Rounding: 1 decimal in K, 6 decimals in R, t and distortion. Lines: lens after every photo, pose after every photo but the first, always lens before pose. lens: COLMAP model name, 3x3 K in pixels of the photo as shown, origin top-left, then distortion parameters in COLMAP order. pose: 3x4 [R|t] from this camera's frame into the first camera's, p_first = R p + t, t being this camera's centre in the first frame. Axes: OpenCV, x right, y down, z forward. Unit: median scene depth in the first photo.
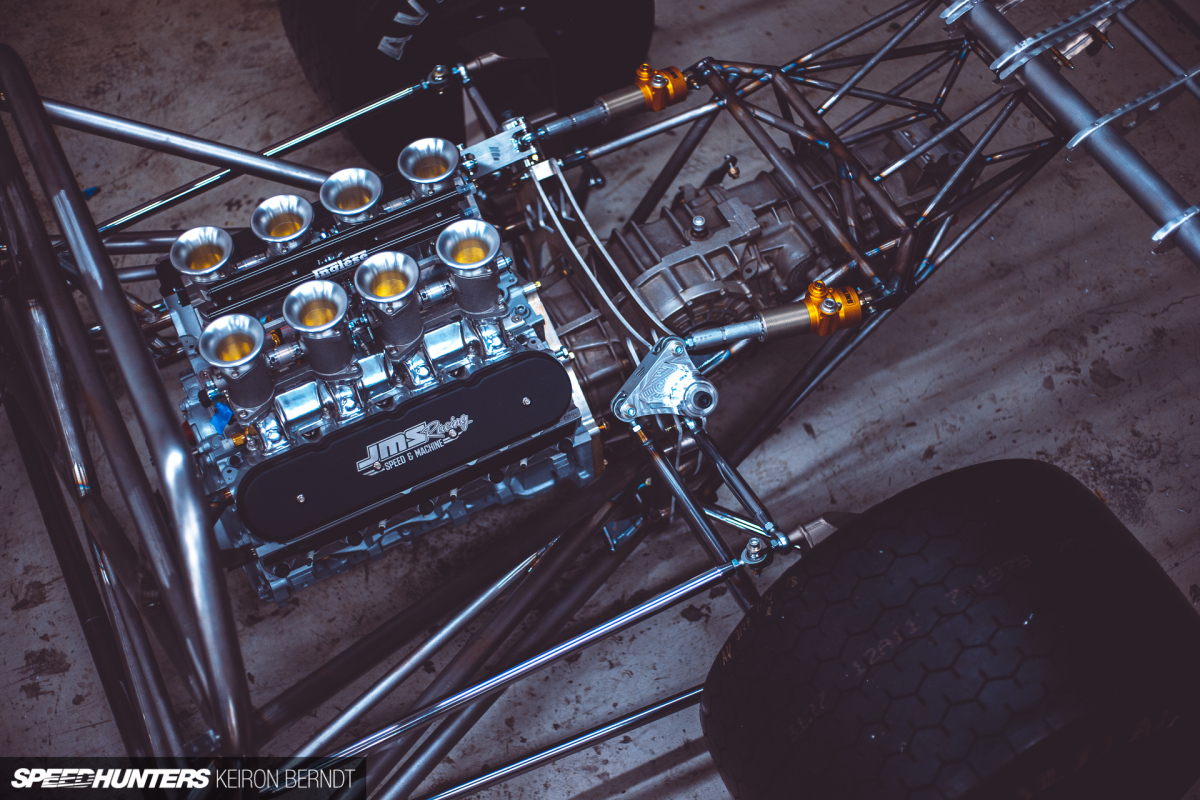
lens RADIAL K [[1812.6, 0, 600.0], [0, 1812.6, 400.0], [0, 0, 1]] dist [-0.185674, -0.019878]
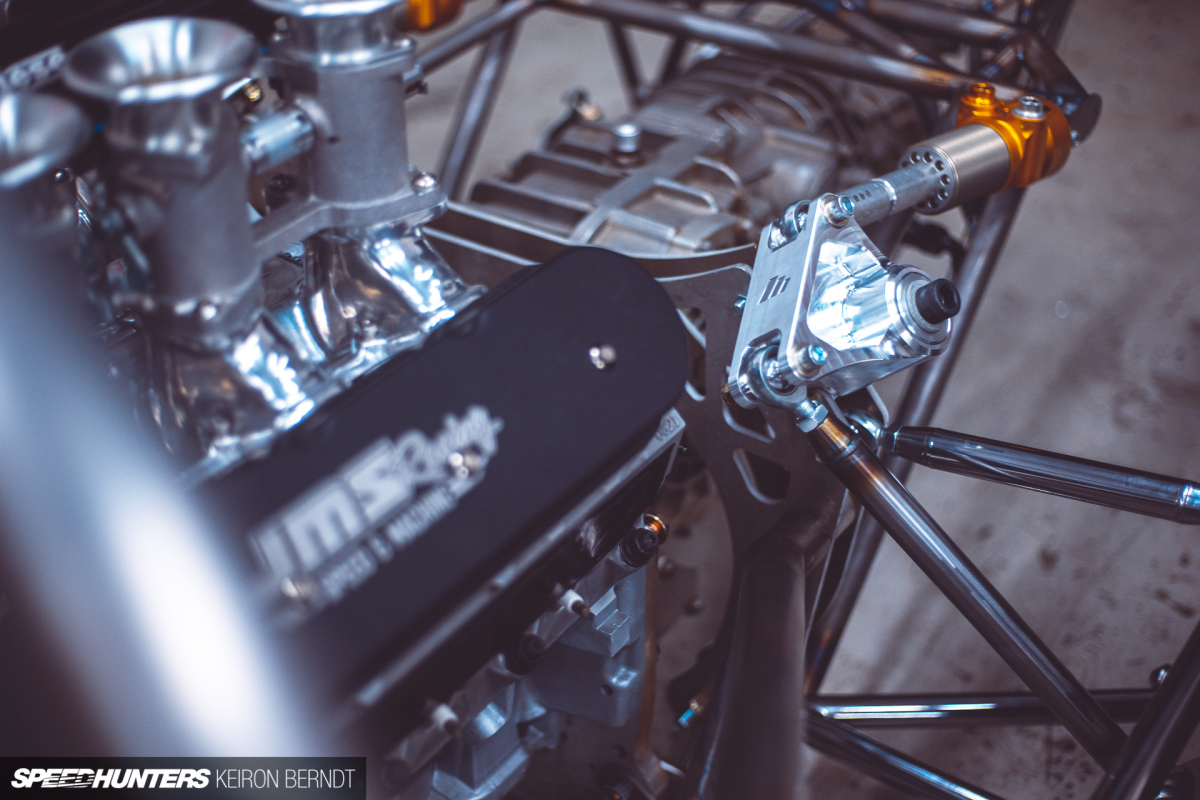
lens RADIAL K [[1812.6, 0, 600.0], [0, 1812.6, 400.0], [0, 0, 1]] dist [-0.185674, -0.019878]
pose [[0.864140, -0.211880, 0.456474, -0.210306], [0.368123, 0.884607, -0.286278, 0.113149], [-0.343144, 0.415423, 0.842423, 0.704367]]
